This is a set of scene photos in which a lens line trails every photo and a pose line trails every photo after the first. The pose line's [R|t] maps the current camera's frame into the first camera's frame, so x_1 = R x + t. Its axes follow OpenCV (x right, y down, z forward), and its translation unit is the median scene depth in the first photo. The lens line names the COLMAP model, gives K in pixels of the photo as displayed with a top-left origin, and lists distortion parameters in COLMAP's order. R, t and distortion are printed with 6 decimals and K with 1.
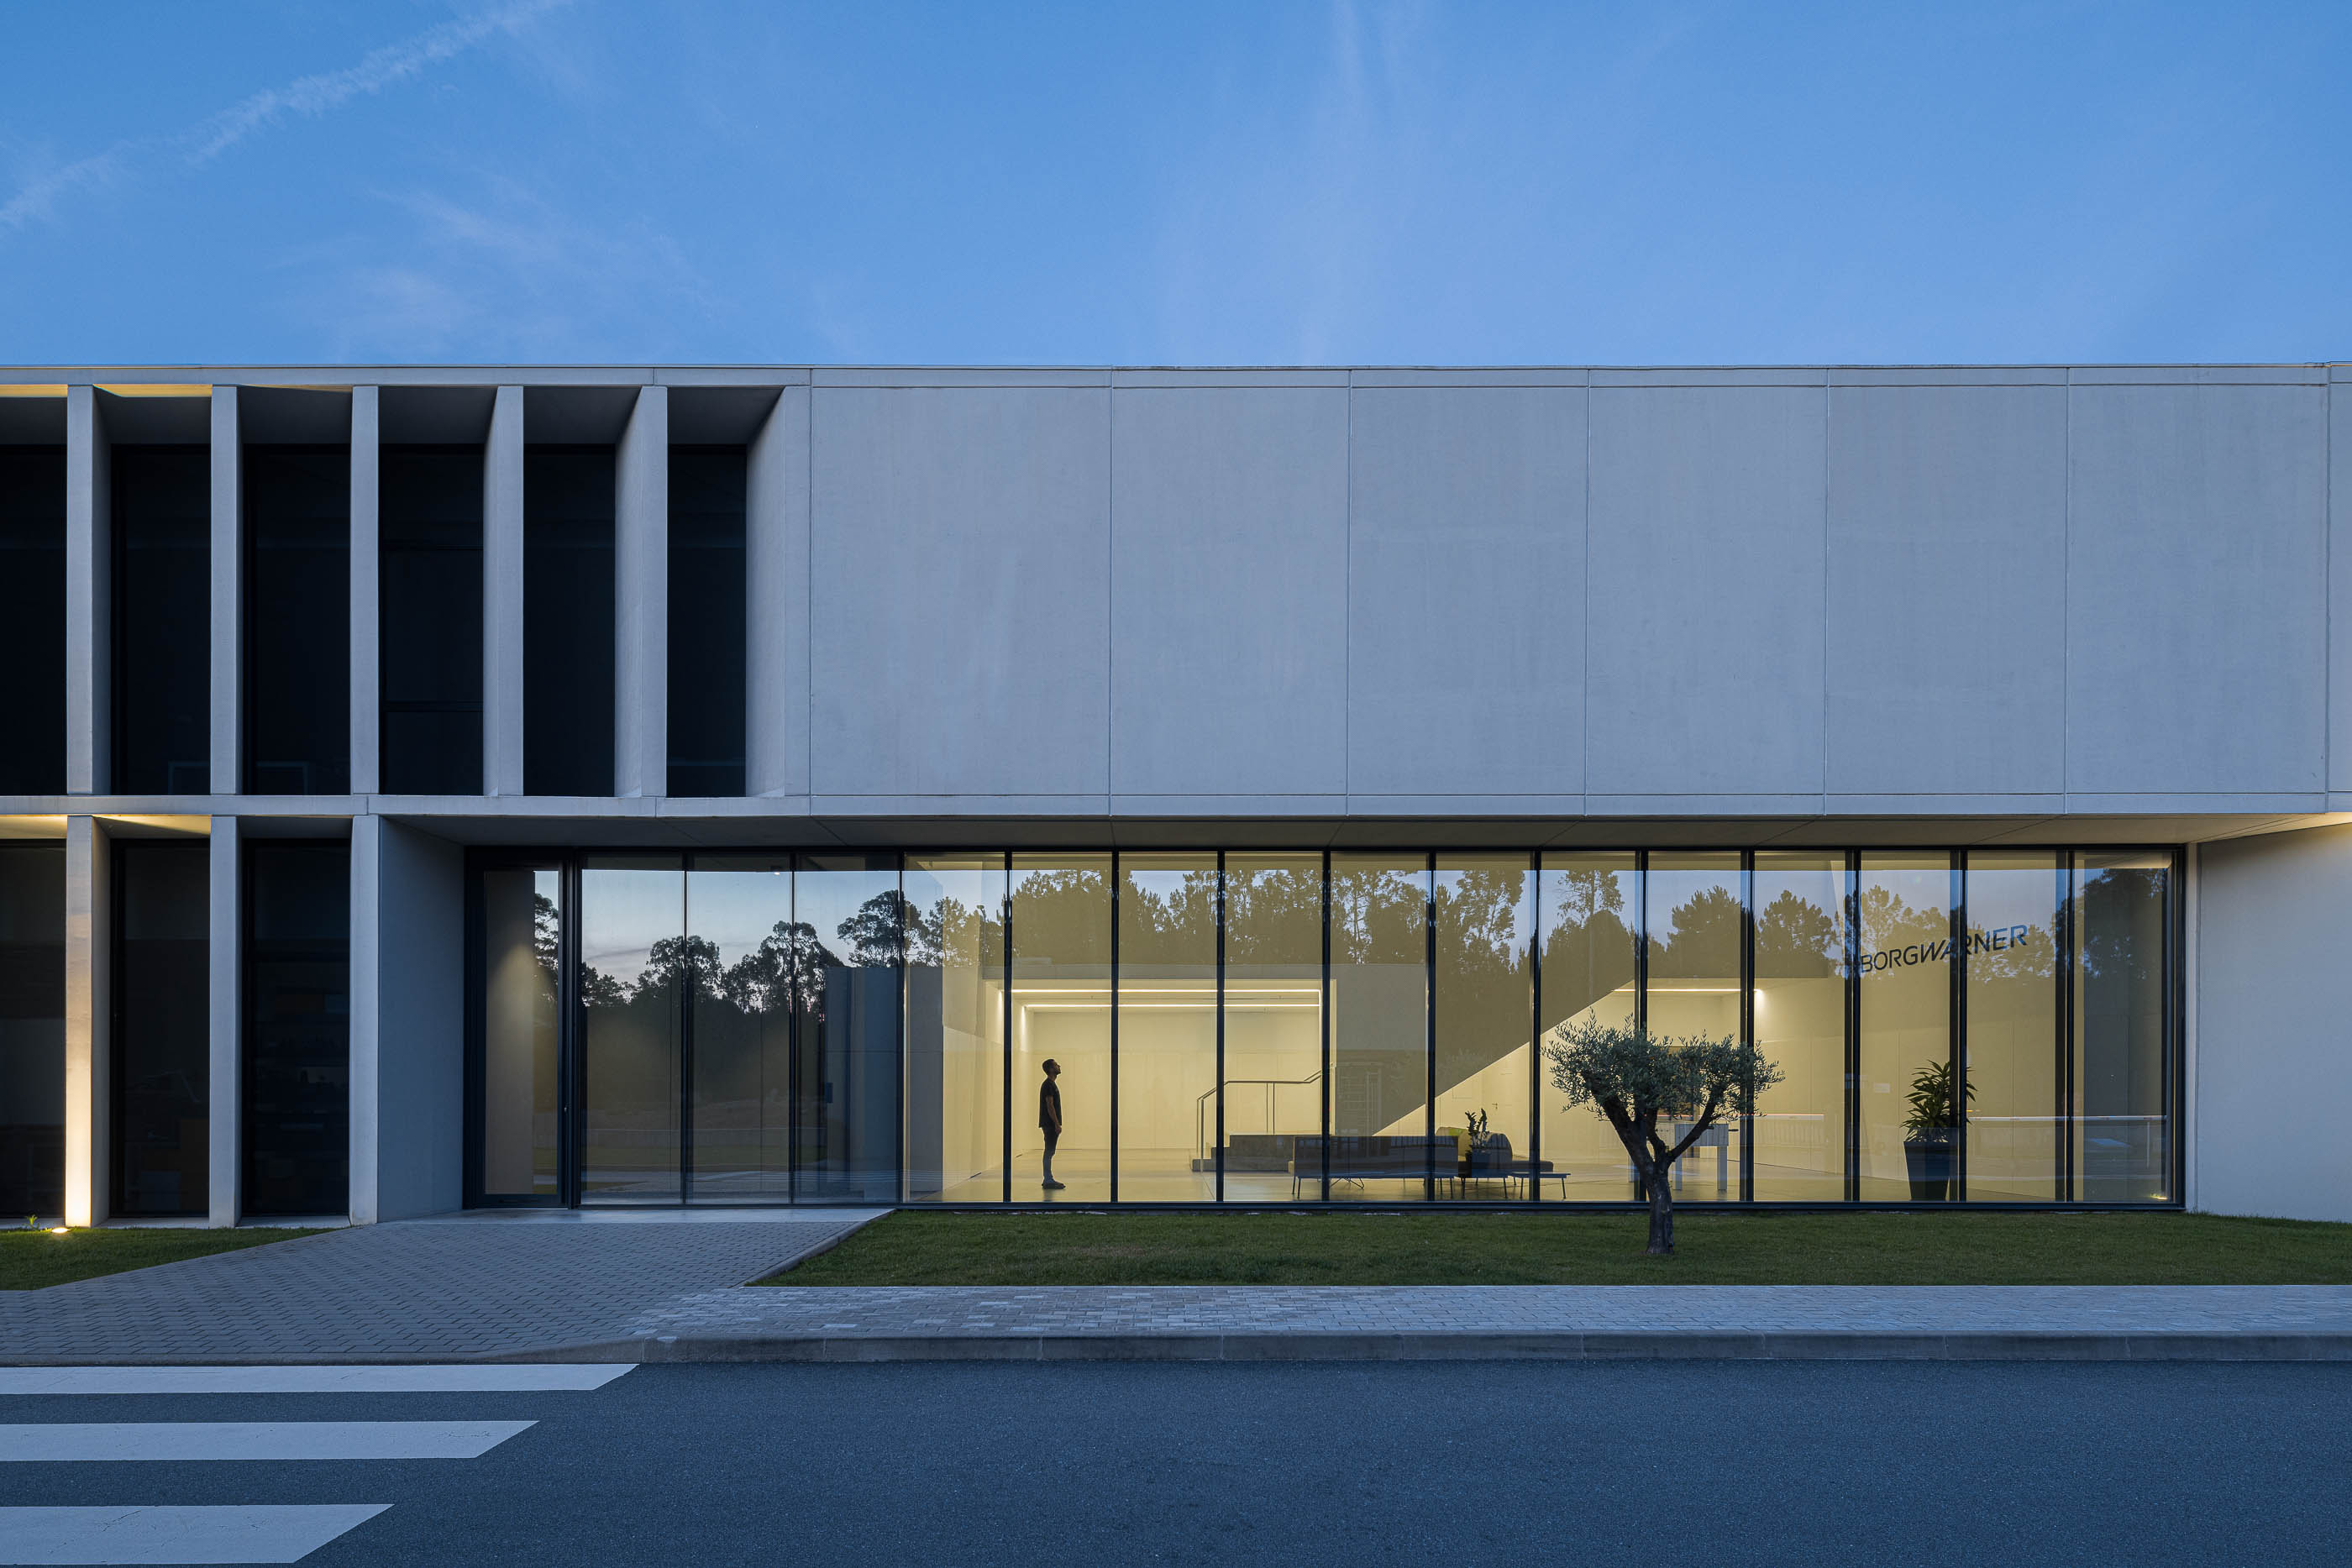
lens RADIAL K [[1147.1, 0, 1175.7], [0, 1147.1, 891.9], [0, 0, 1]] dist [-0.002049, 0.000072]
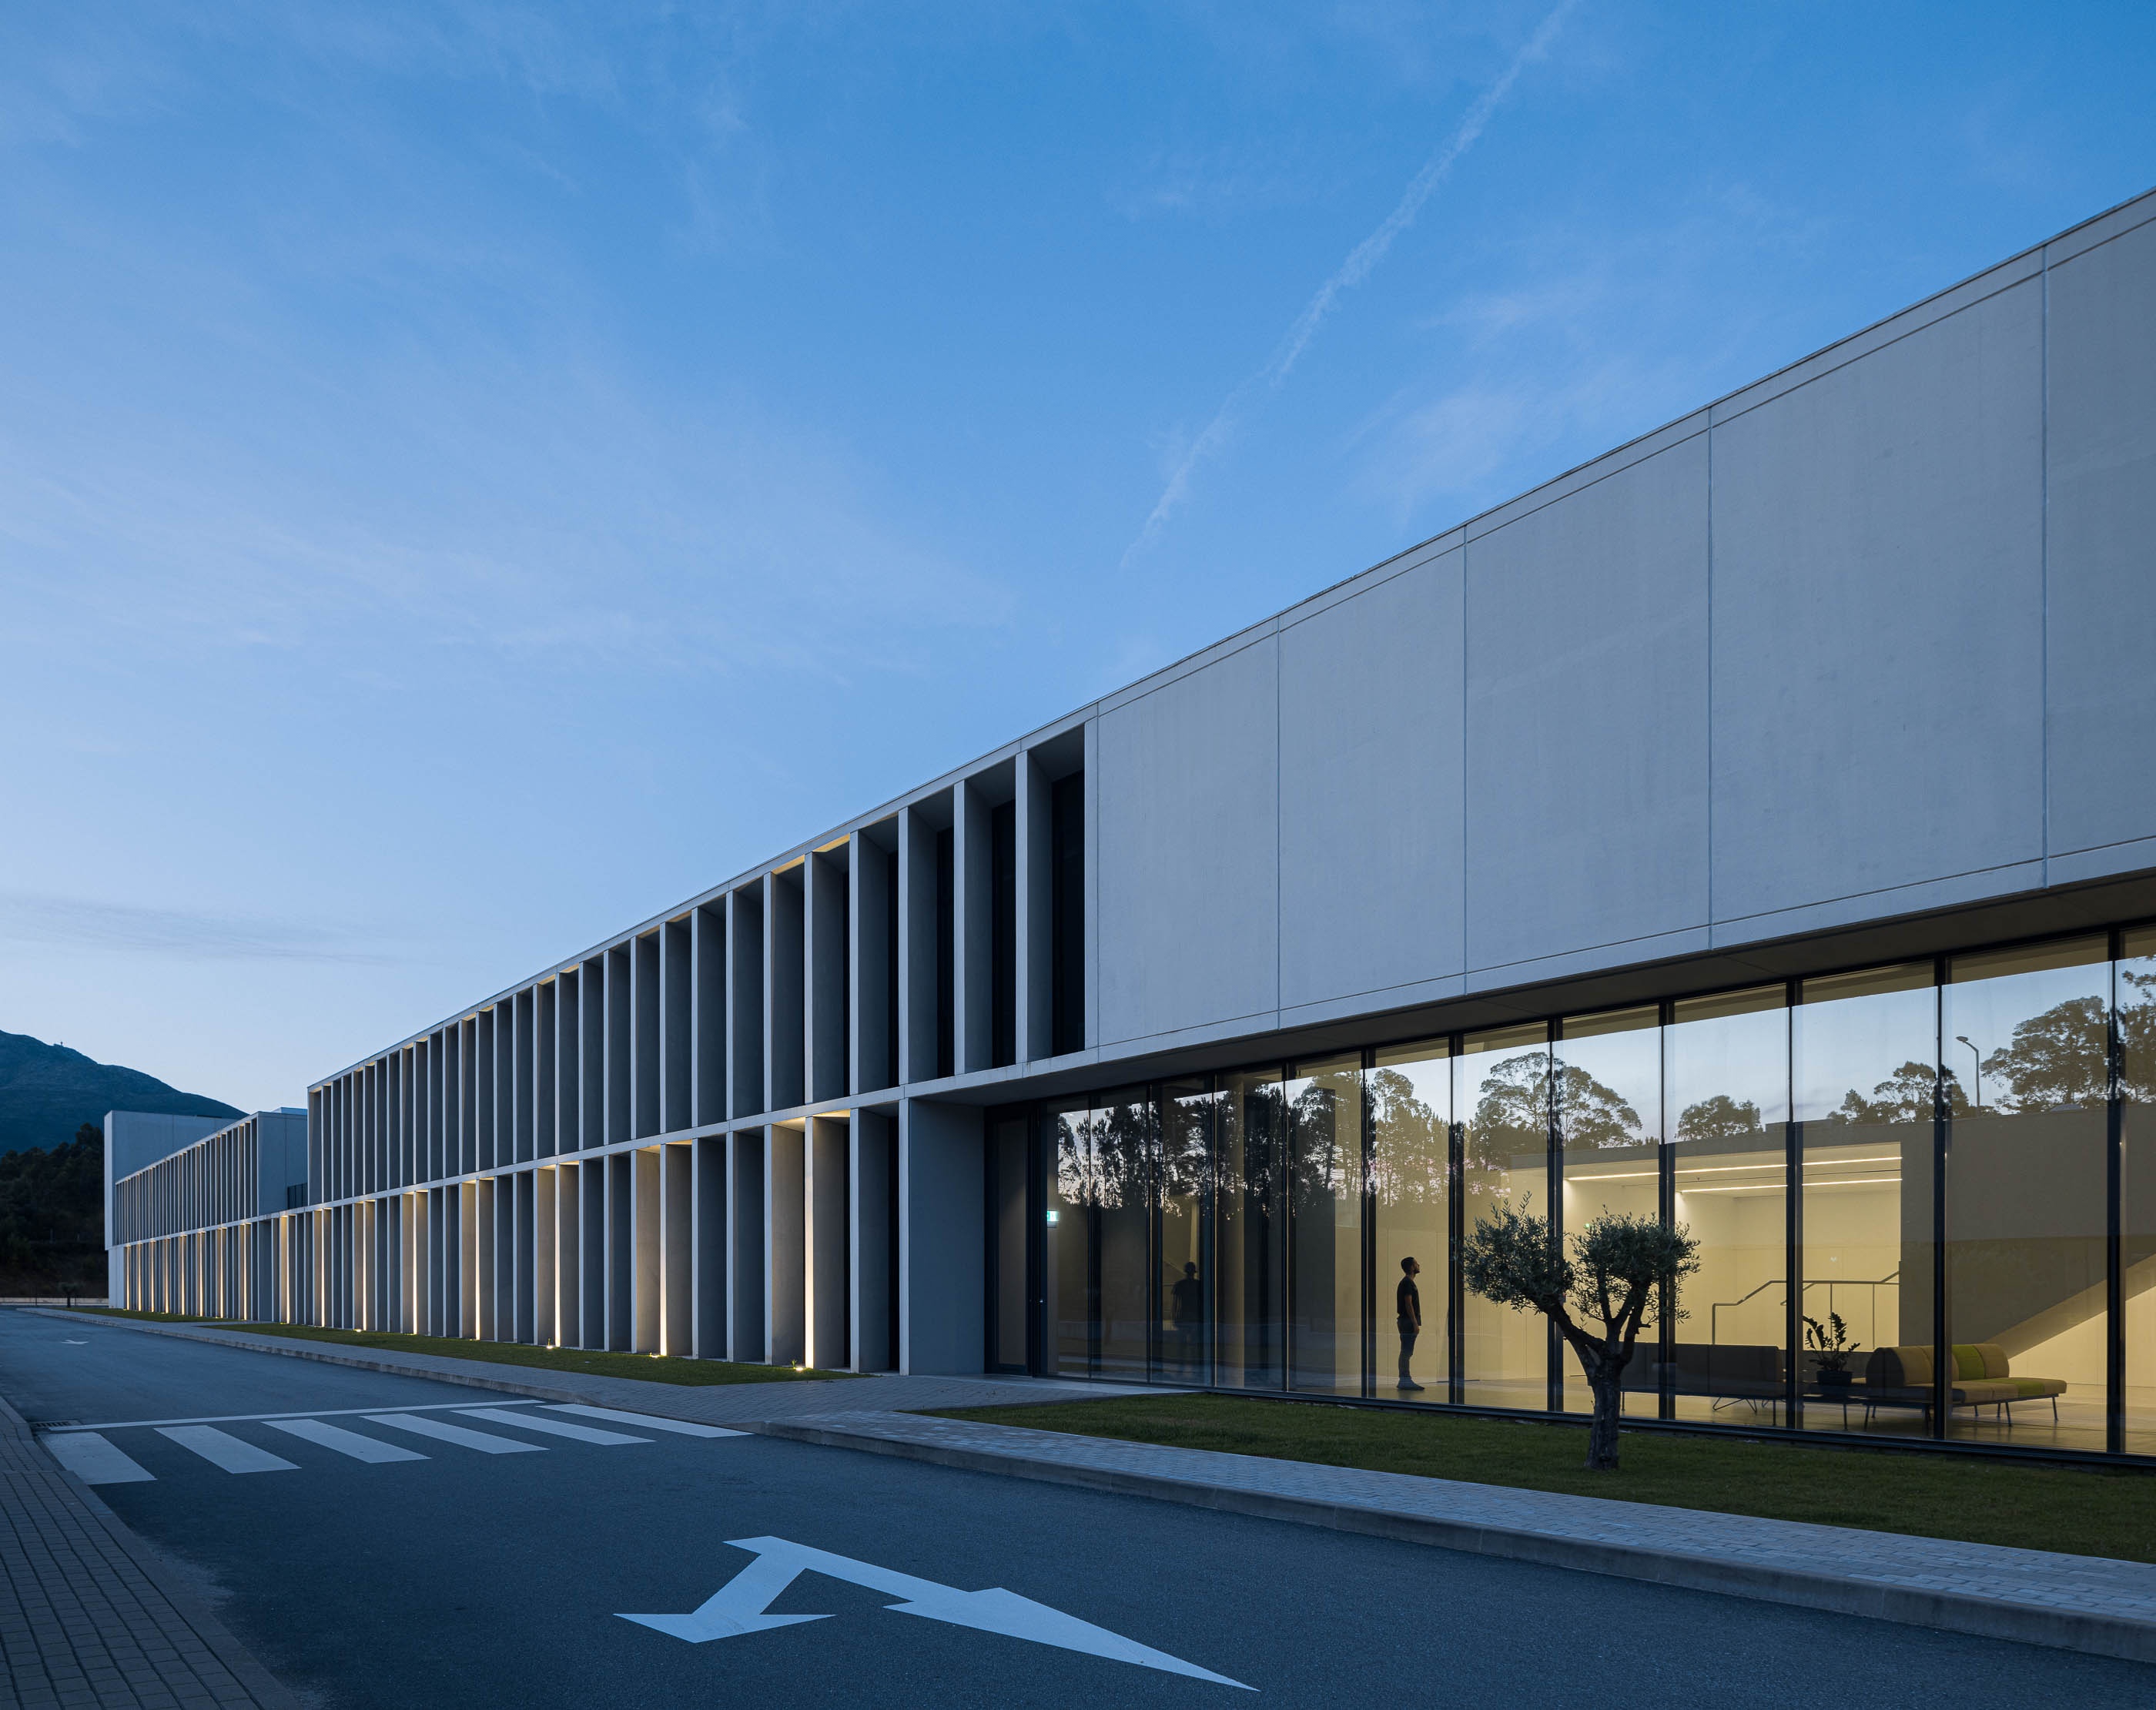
lens RADIAL K [[1515.4, 0, 1078.0], [0, 1515.4, 855.0], [0, 0, 1]] dist [0.047854, -0.060599]
pose [[0.608599, -0.219417, -0.762538, 0.899029], [0.130173, 0.975595, -0.176829, 0.001741], [0.782728, 0.008356, 0.622308, -0.057116]]
